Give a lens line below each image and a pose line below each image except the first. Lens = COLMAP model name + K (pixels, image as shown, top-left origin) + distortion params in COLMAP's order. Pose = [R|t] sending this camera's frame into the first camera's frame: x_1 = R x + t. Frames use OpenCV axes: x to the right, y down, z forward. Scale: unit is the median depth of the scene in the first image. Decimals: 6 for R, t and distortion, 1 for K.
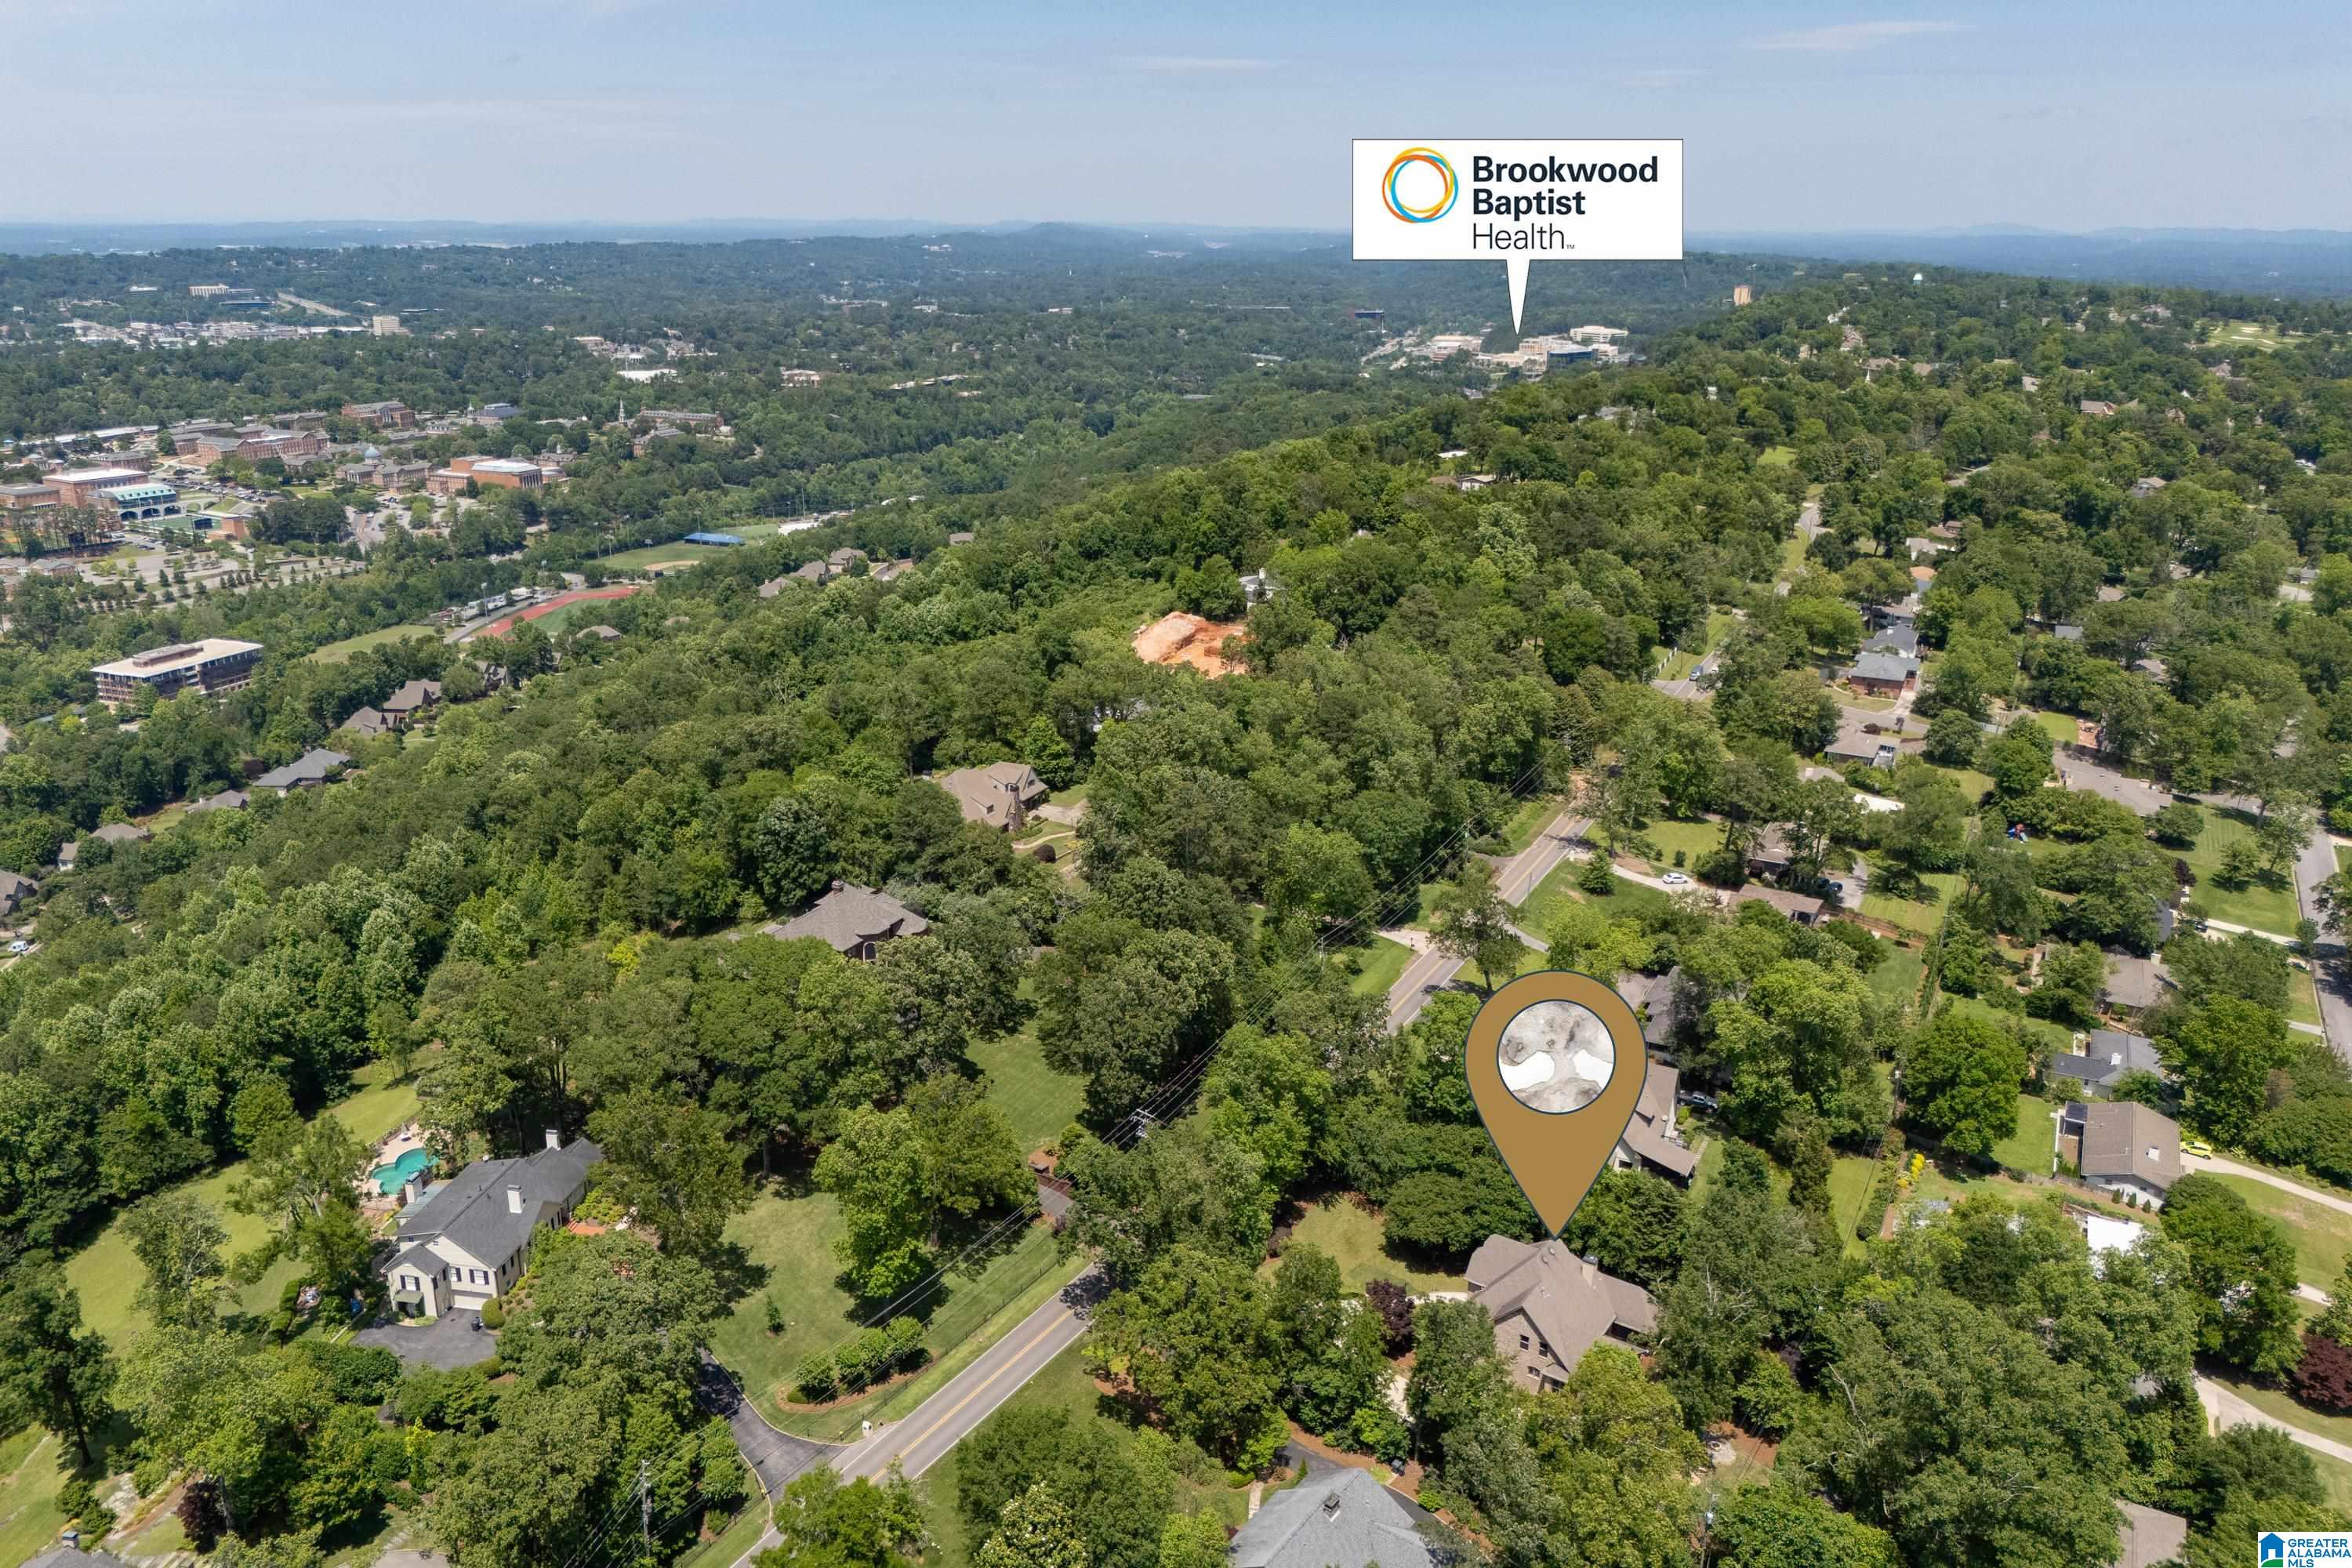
lens RADIAL K [[1723.3, 0, 1164.3], [0, 1723.3, 771.0], [0, 0, 1]] dist [0.060485, -0.077251]
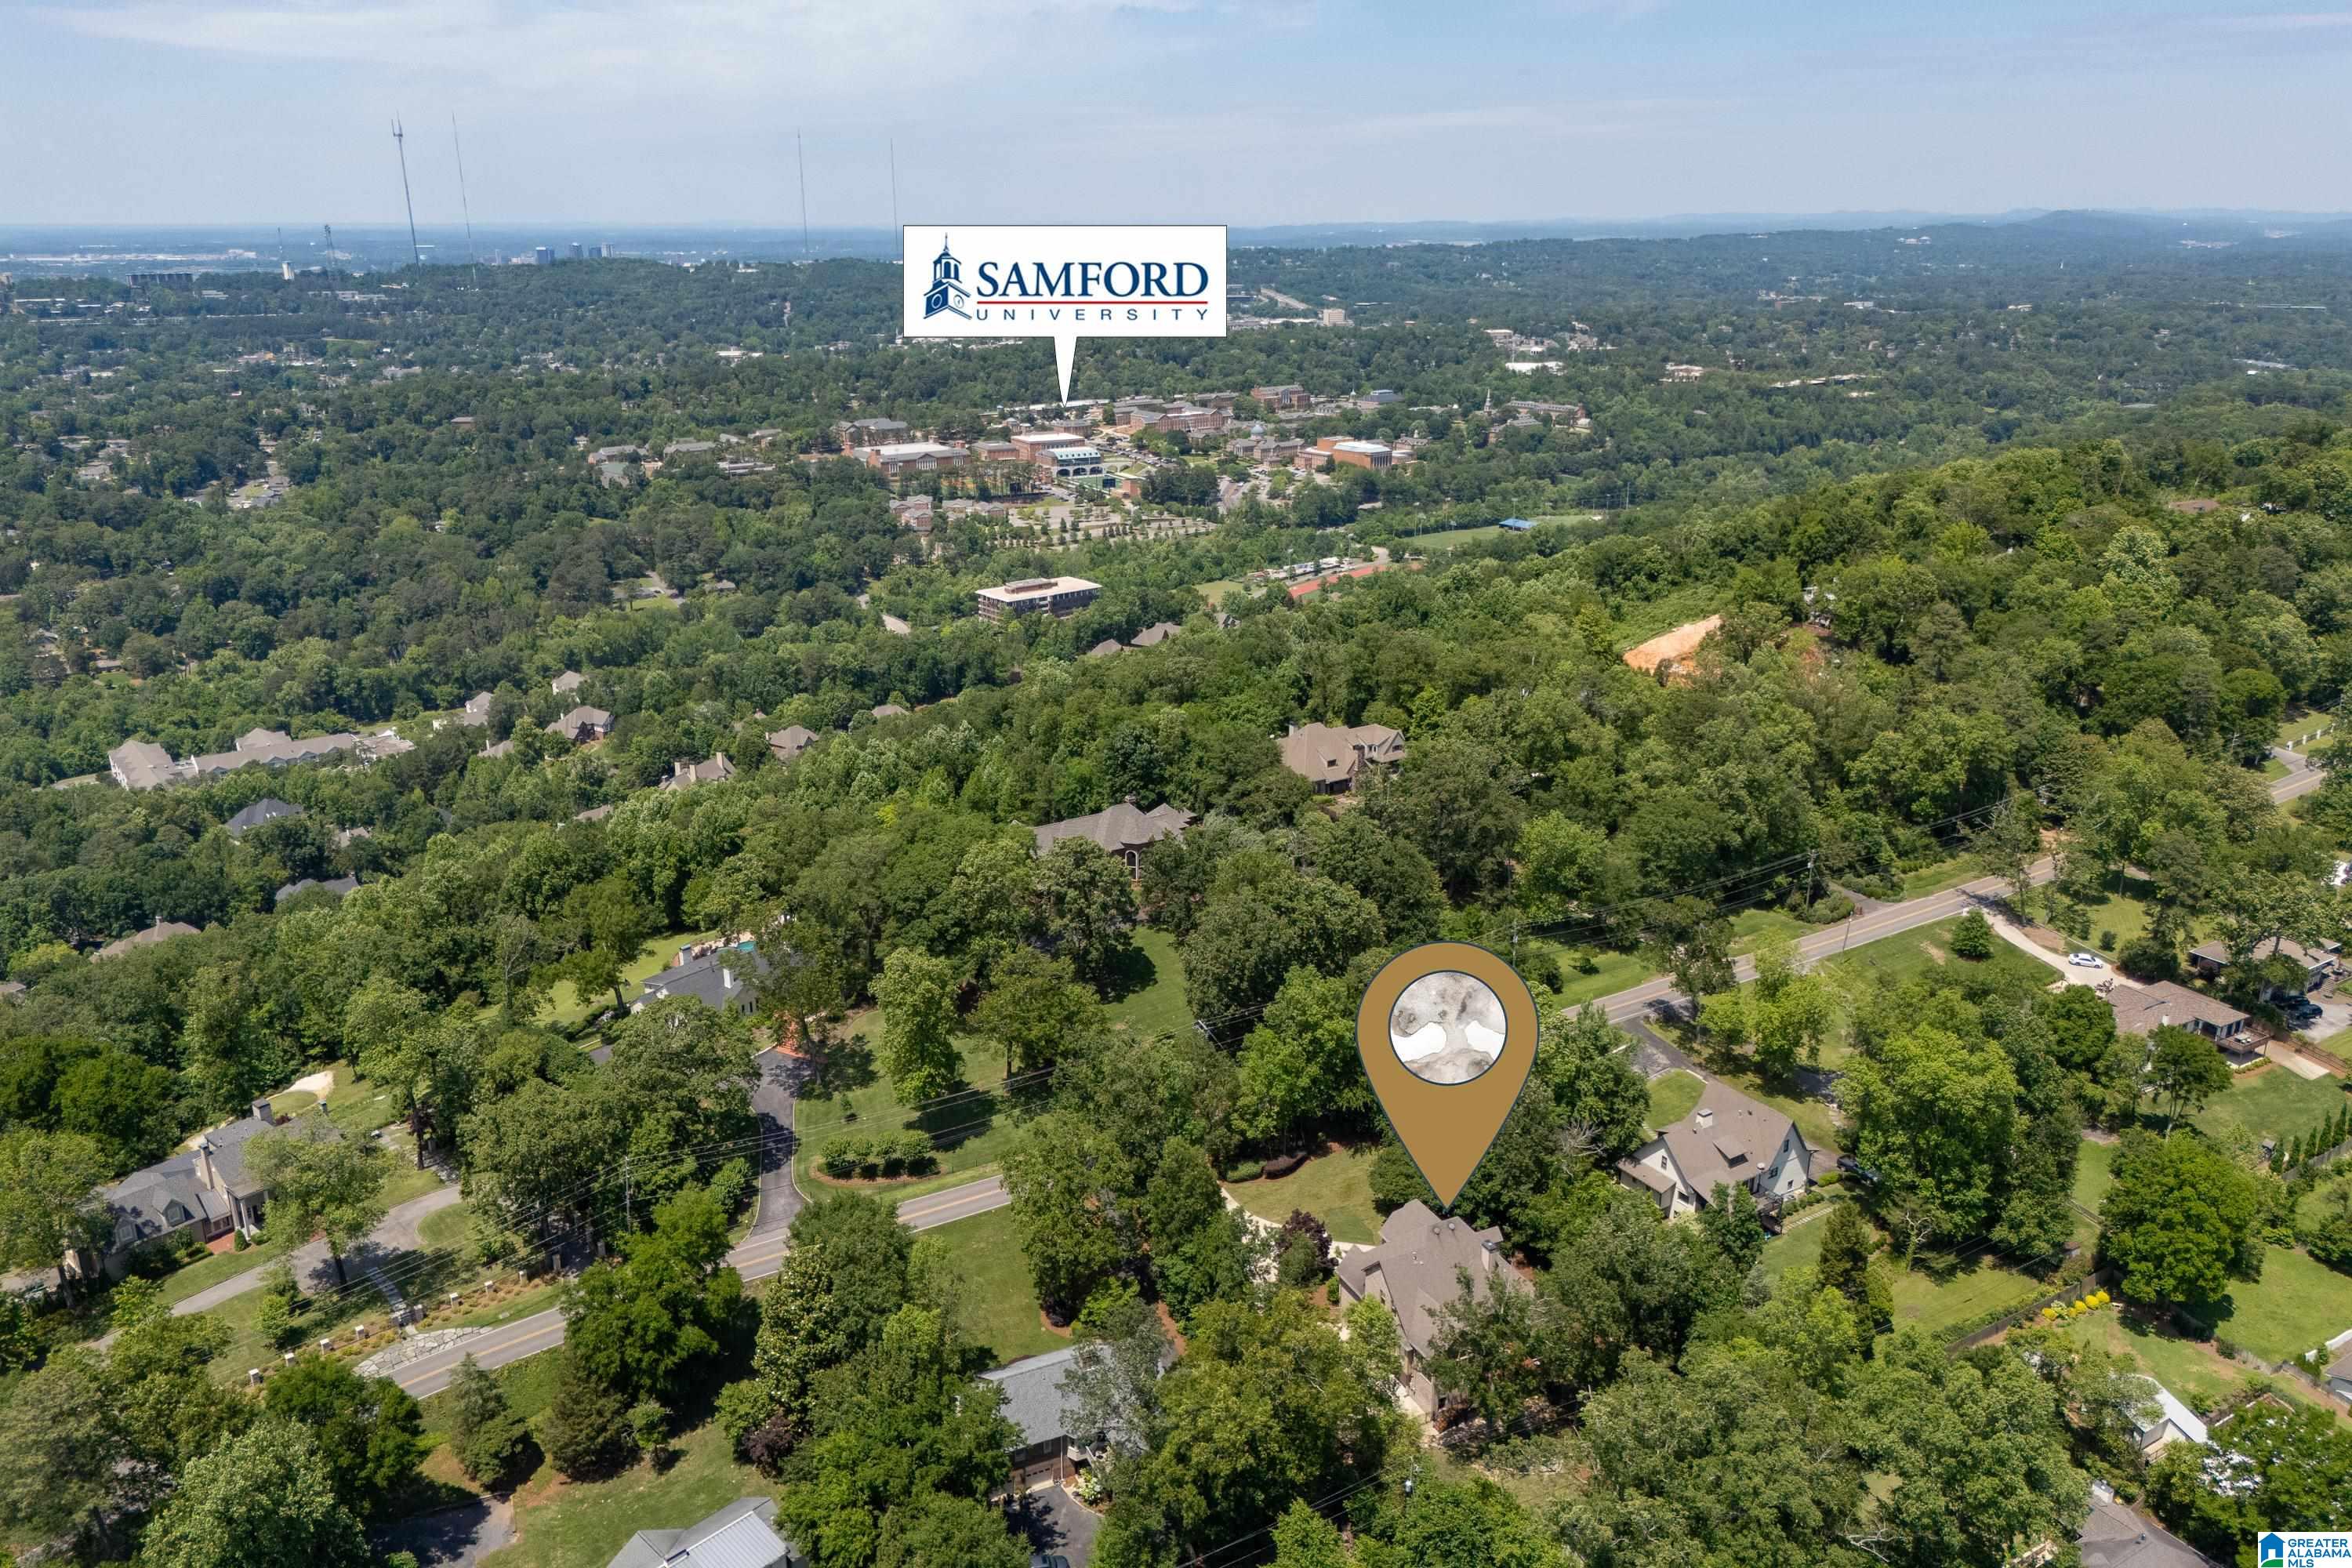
lens RADIAL K [[1723.3, 0, 1164.3], [0, 1723.3, 771.0], [0, 0, 1]] dist [0.060485, -0.077251]
pose [[0.861769, 0.143271, -0.486649, 0.072856], [-0.142261, 0.989050, 0.039261, -0.000021], [0.486945, 0.035397, 0.872715, 0.004621]]
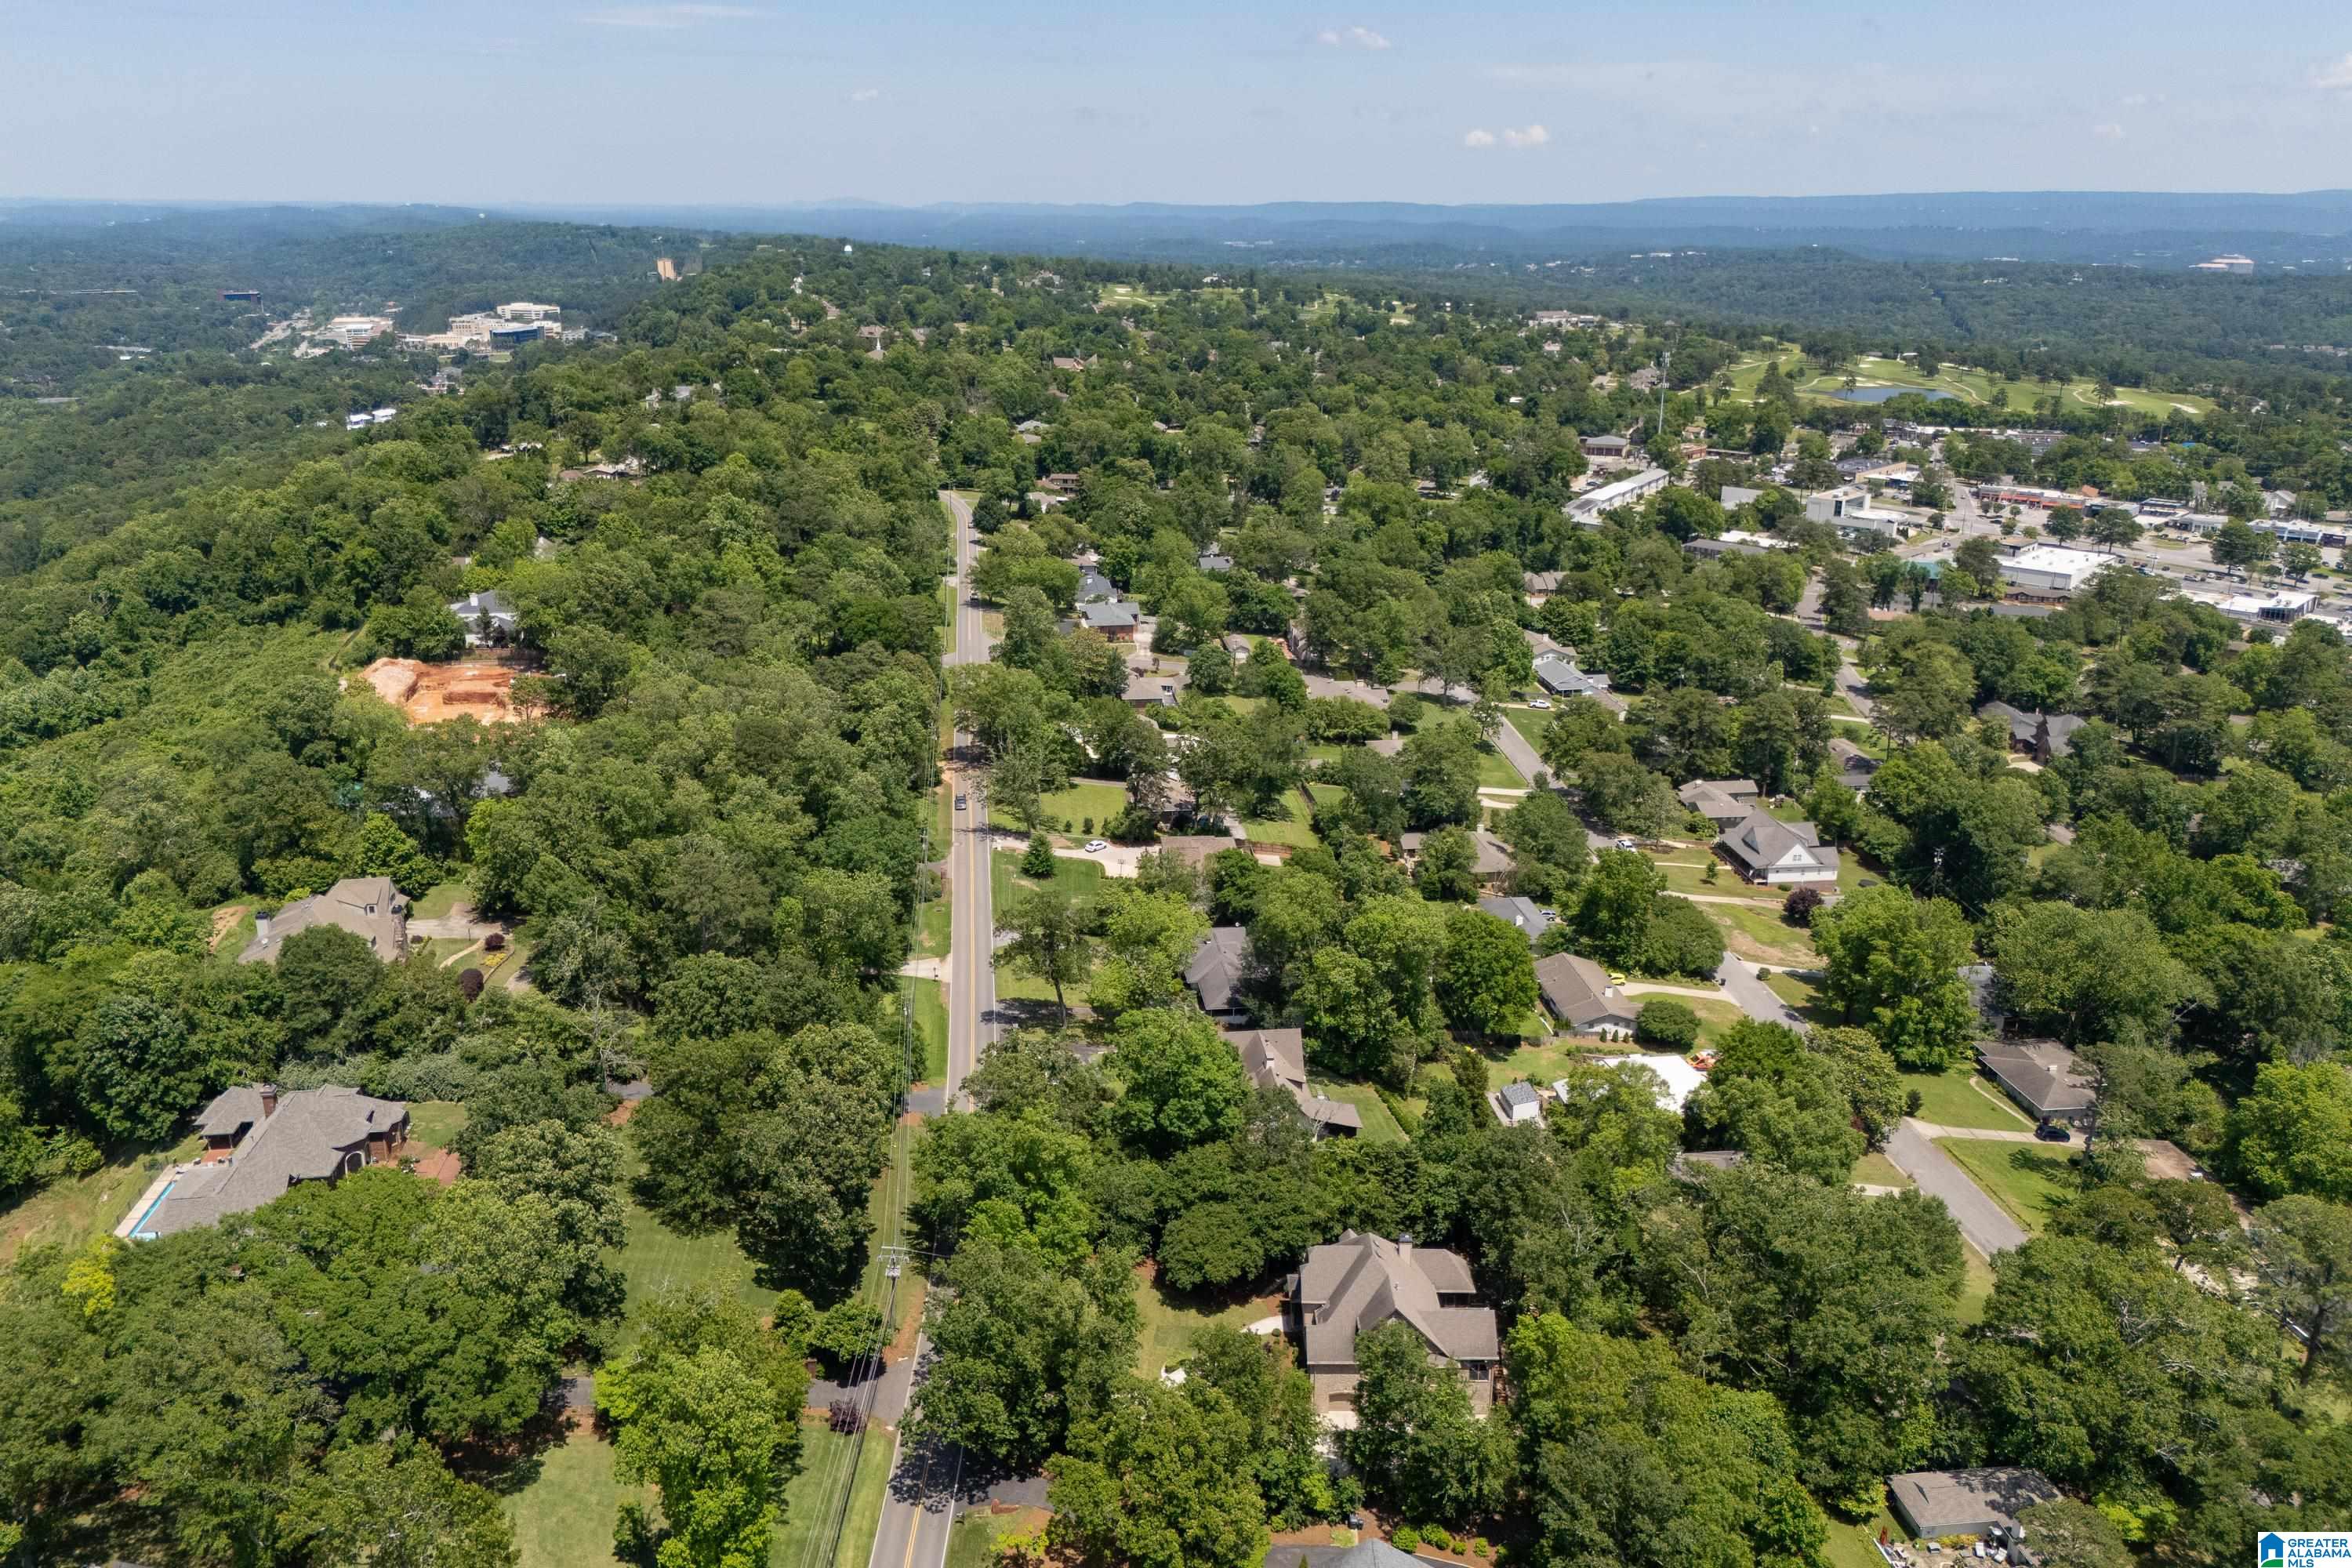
lens RADIAL K [[1723.3, 0, 1164.3], [0, 1723.3, 771.0], [0, 0, 1]] dist [0.060485, -0.077251]
pose [[0.818650, -0.182131, 0.544648, -0.049202], [0.174434, 0.982432, 0.066339, -0.009582], [-0.547161, 0.040697, 0.836037, 0.033369]]
